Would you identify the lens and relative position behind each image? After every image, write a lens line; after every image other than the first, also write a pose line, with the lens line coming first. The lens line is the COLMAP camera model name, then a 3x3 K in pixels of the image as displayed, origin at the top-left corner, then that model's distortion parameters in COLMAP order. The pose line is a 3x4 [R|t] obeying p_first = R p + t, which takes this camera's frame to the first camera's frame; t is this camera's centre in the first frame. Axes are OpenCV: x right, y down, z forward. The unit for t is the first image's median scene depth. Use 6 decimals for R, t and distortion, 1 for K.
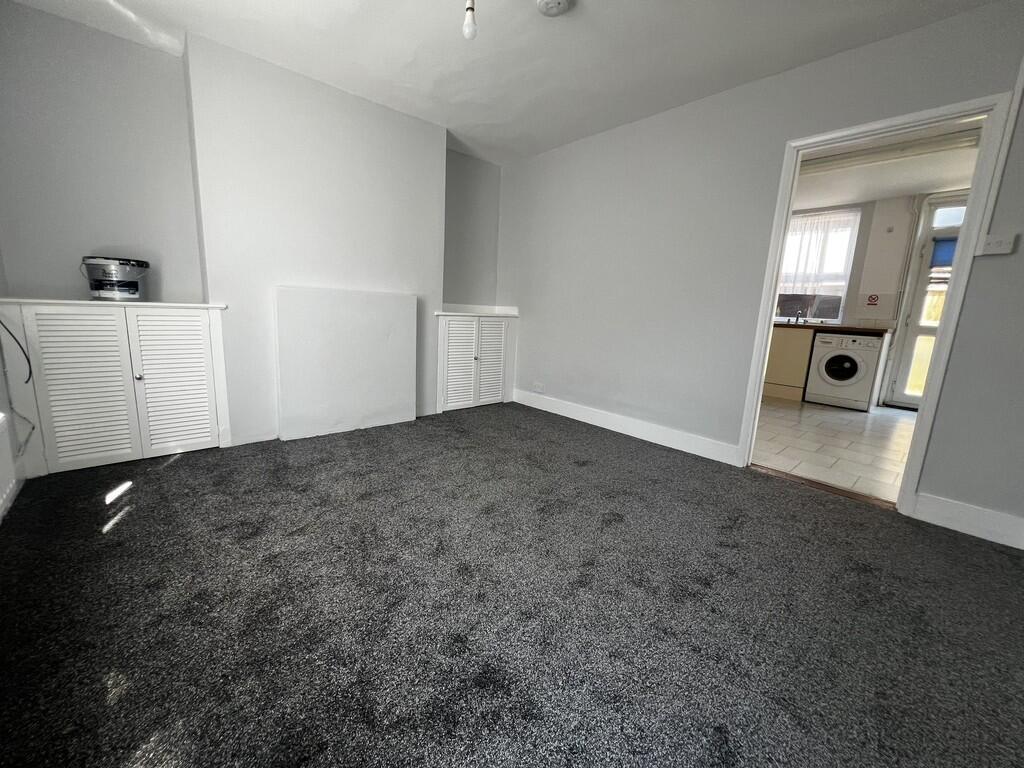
lens RADIAL K [[409.7, 0, 512.0], [0, 409.7, 382.6], [0, 0, 1]] dist [0.001395, 0.000177]
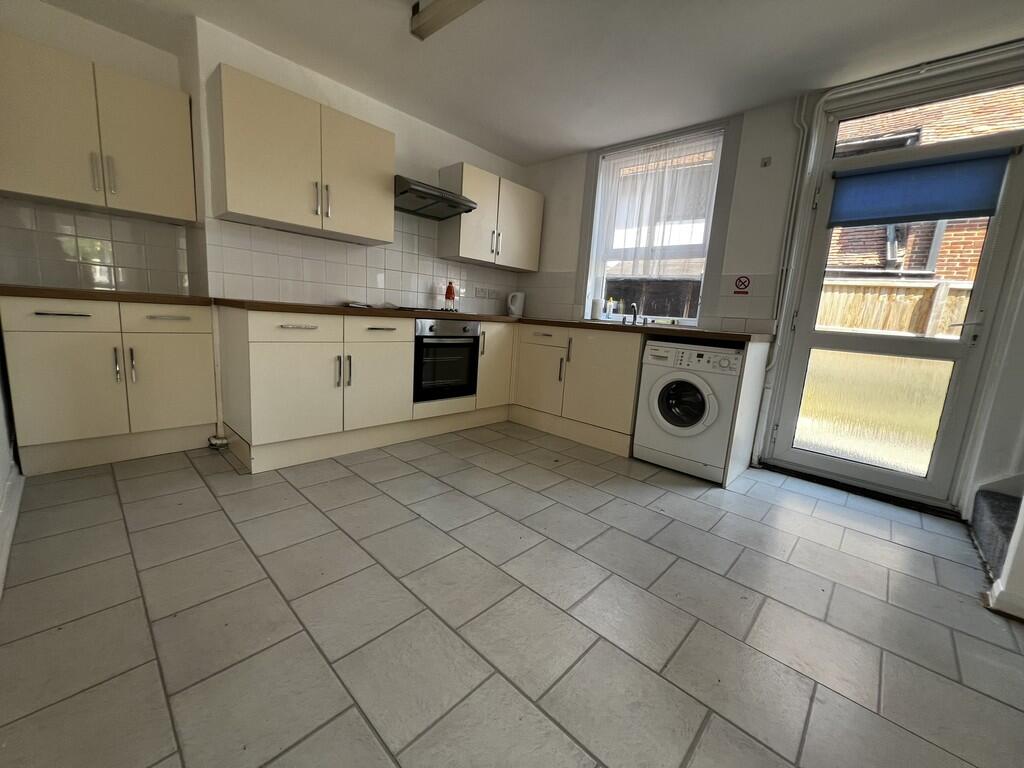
lens RADIAL K [[409.7, 0, 508.5], [0, 409.7, 382.7], [0, 0, 1]] dist [0.001395, 0.000177]
pose [[0.997189, 0.004344, 0.074802, 0.514328], [-0.003578, 0.999940, -0.010383, -0.056228], [-0.074843, 0.010086, 0.997144, 0.451721]]
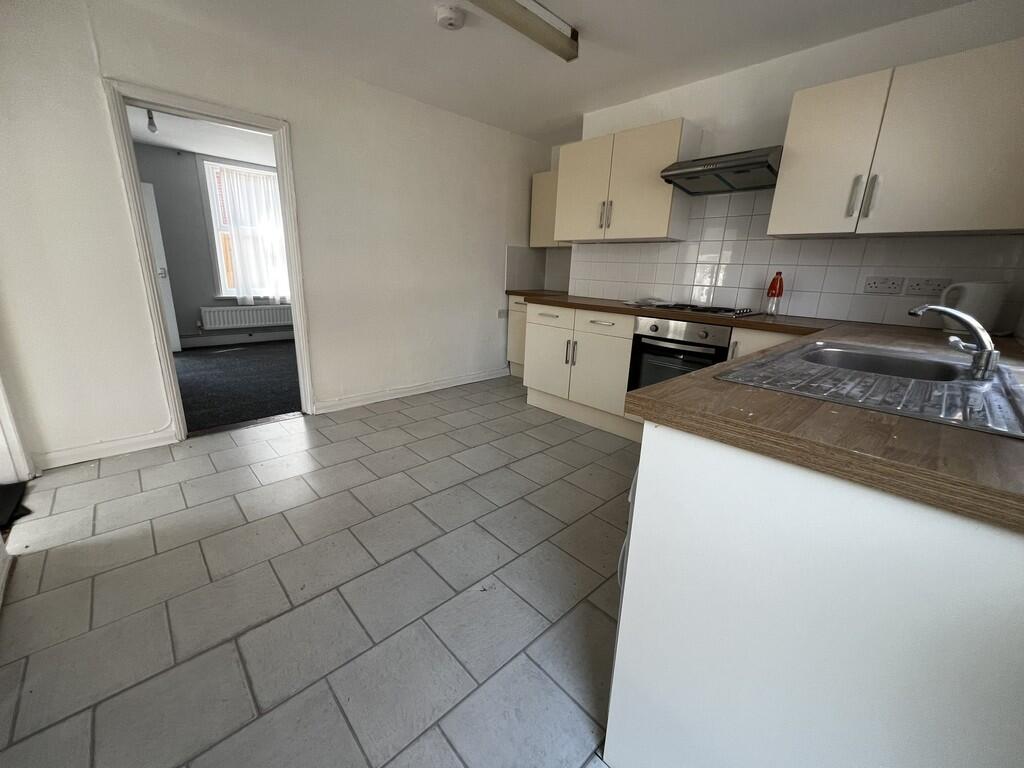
lens RADIAL K [[409.7, 0, 509.5], [0, 409.7, 383.2], [0, 0, 1]] dist [0.001395, 0.000177]
pose [[0.016280, 0.222463, -0.974805, 0.979841], [-0.213462, 0.953231, 0.213975, -0.145559], [0.976816, 0.204600, 0.063006, 0.843046]]
